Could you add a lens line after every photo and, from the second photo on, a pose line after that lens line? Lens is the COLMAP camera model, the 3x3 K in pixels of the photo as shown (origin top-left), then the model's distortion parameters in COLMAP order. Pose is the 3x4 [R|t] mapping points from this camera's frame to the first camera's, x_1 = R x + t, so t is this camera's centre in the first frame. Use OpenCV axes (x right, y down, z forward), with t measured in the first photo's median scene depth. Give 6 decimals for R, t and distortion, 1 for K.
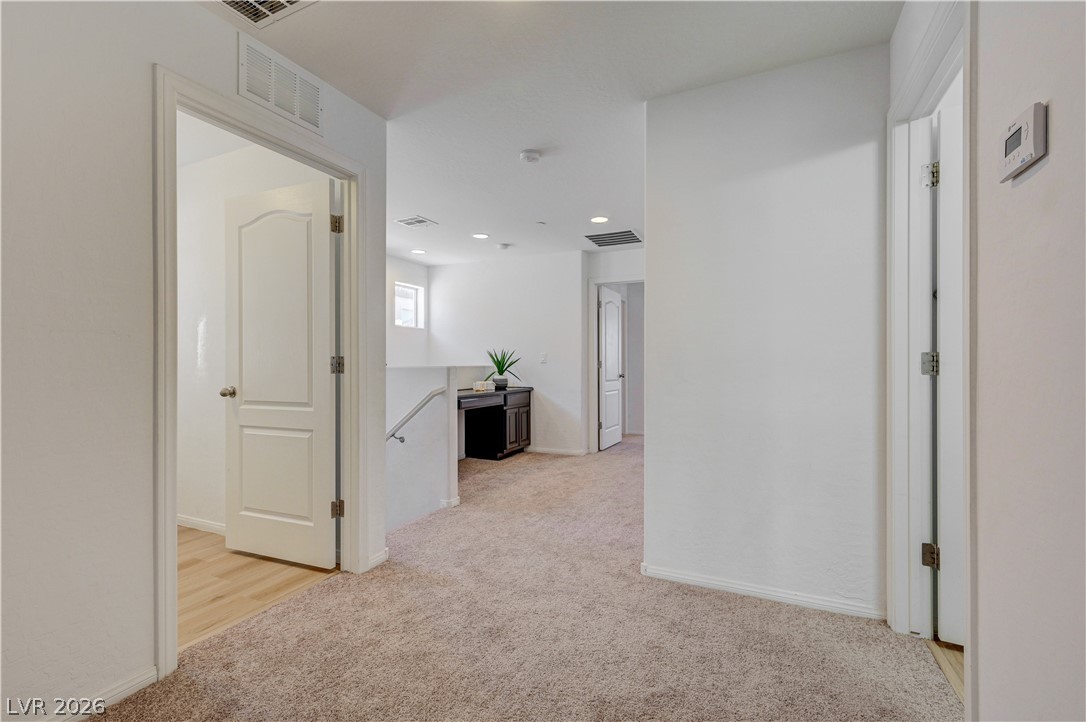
lens RADIAL K [[457.0, 0, 540.0], [0, 457.0, 362.1], [0, 0, 1]] dist [0.020639, 0.000234]
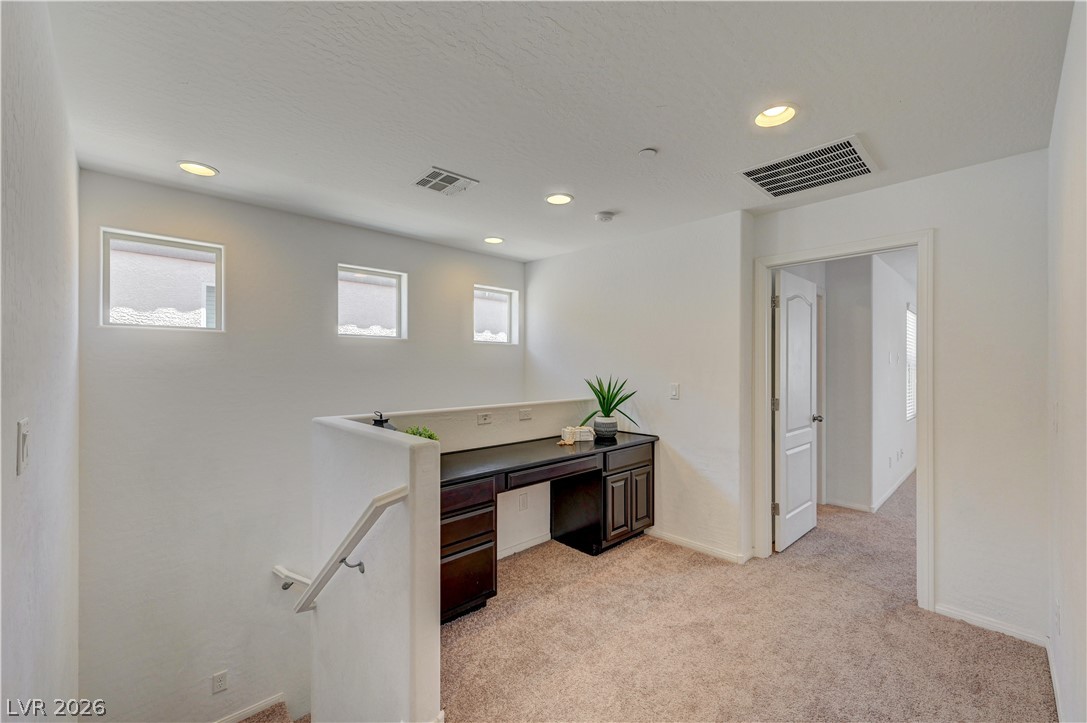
lens RADIAL K [[433.0, 0, 546.1], [0, 433.0, 364.8], [0, 0, 1]] dist [0.000962, 0.001200]
pose [[0.935148, 0.005092, -0.354220, 0.053166], [-0.004633, 0.999987, 0.002146, -0.046122], [0.354226, -0.000366, 0.935160, 0.384892]]
